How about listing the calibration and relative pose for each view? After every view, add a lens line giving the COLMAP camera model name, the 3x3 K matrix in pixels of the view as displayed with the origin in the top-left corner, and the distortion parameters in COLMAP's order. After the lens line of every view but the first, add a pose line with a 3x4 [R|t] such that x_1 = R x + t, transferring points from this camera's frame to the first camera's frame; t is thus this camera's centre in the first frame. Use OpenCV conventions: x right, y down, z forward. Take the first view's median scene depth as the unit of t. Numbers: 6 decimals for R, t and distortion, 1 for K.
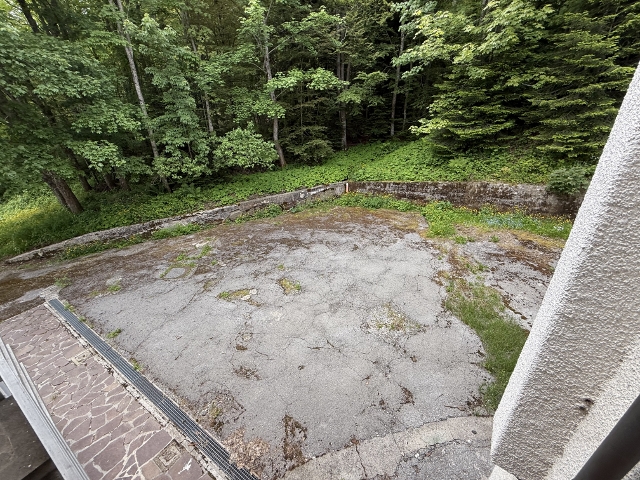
lens RADIAL K [[255.2, 0, 318.1], [0, 255.2, 240.4], [0, 0, 1]] dist [-0.000600, -0.000113]
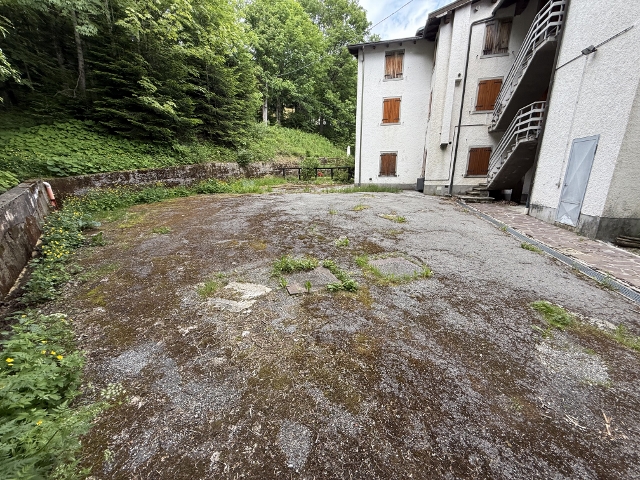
lens RADIAL K [[255.2, 0, 318.5], [0, 255.2, 240.6], [0, 0, 1]] dist [-0.000600, -0.000113]
pose [[-0.324091, -0.199900, 0.924665, -0.783325], [0.414765, 0.848448, 0.328796, -0.101094], [-0.850256, 0.490078, -0.192062, 1.012766]]
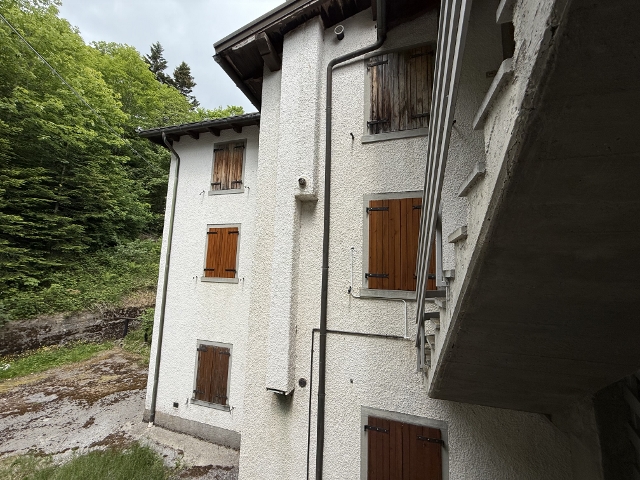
lens RADIAL K [[255.2, 0, 318.8], [0, 255.2, 240.2], [0, 0, 1]] dist [-0.000600, -0.000113]
pose [[-0.303859, 0.144833, 0.941644, -0.212727], [0.383377, 0.923410, -0.018317, -0.014672], [-0.872176, 0.355439, -0.336113, 0.156222]]
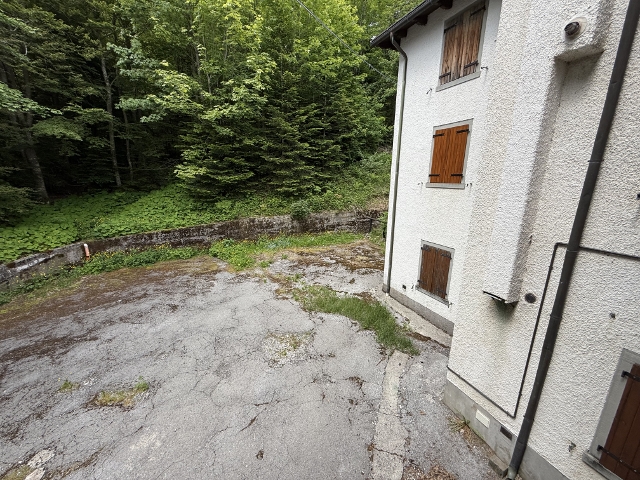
lens RADIAL K [[255.2, 0, 317.9], [0, 255.2, 240.6], [0, 0, 1]] dist [-0.000600, -0.000113]
pose [[0.506684, -0.165175, 0.846161, -0.229516], [0.338583, 0.940743, -0.019107, 0.001359], [-0.792864, 0.296177, 0.532585, 0.147362]]
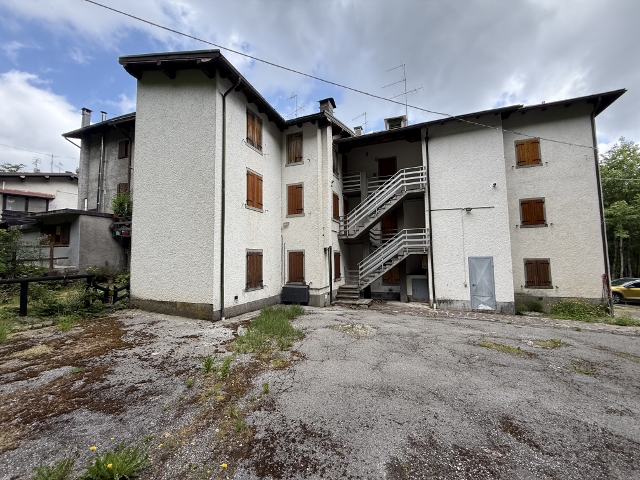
lens RADIAL K [[255.2, 0, 318.4], [0, 255.2, 240.2], [0, 0, 1]] dist [-0.000600, -0.000113]
pose [[-0.973852, 0.038355, -0.223920, 0.365774], [-0.044361, 0.934567, 0.353011, -0.229298], [0.222808, 0.353714, -0.908429, 1.000123]]
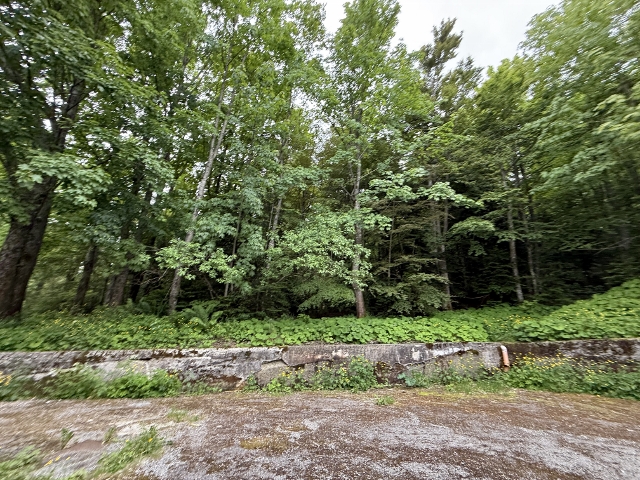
lens RADIAL K [[255.2, 0, 319.0], [0, 255.2, 246.9], [0, 0, 1]] dist [-0.000600, -0.000113]
pose [[0.985130, 0.050810, -0.164127, -0.236688], [-0.150023, 0.719977, -0.677588, 0.035752], [0.083739, 0.692135, 0.716894, 0.705657]]
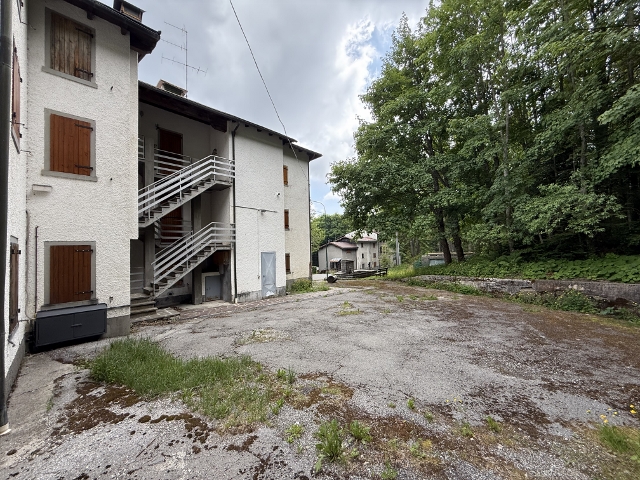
lens RADIAL K [[255.2, 0, 318.4], [0, 255.2, 239.8], [0, 0, 1]] dist [-0.000600, -0.000113]
pose [[-0.169625, 0.010470, -0.985453, 0.642351], [-0.385405, 0.919603, 0.076110, -0.086919], [0.907023, 0.392709, -0.151952, 0.652310]]
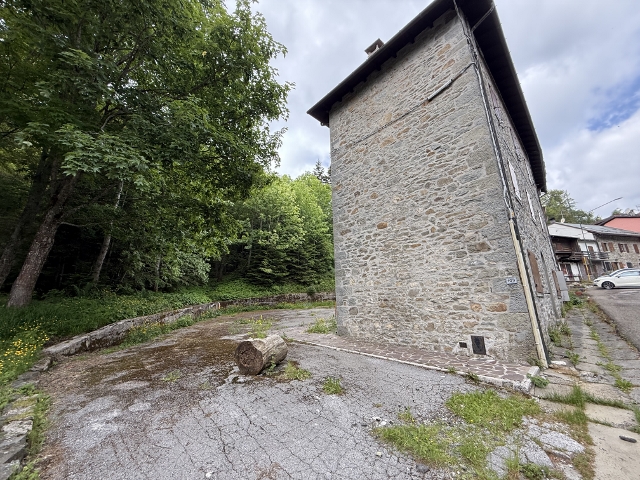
lens RADIAL K [[255.2, 0, 319.0], [0, 255.2, 240.8], [0, 0, 1]] dist [-0.000600, -0.000113]
pose [[0.236055, 0.273561, 0.932439, -1.702067], [0.421308, 0.835868, -0.351887, 0.323896], [-0.875658, 0.475909, 0.082057, 0.337370]]
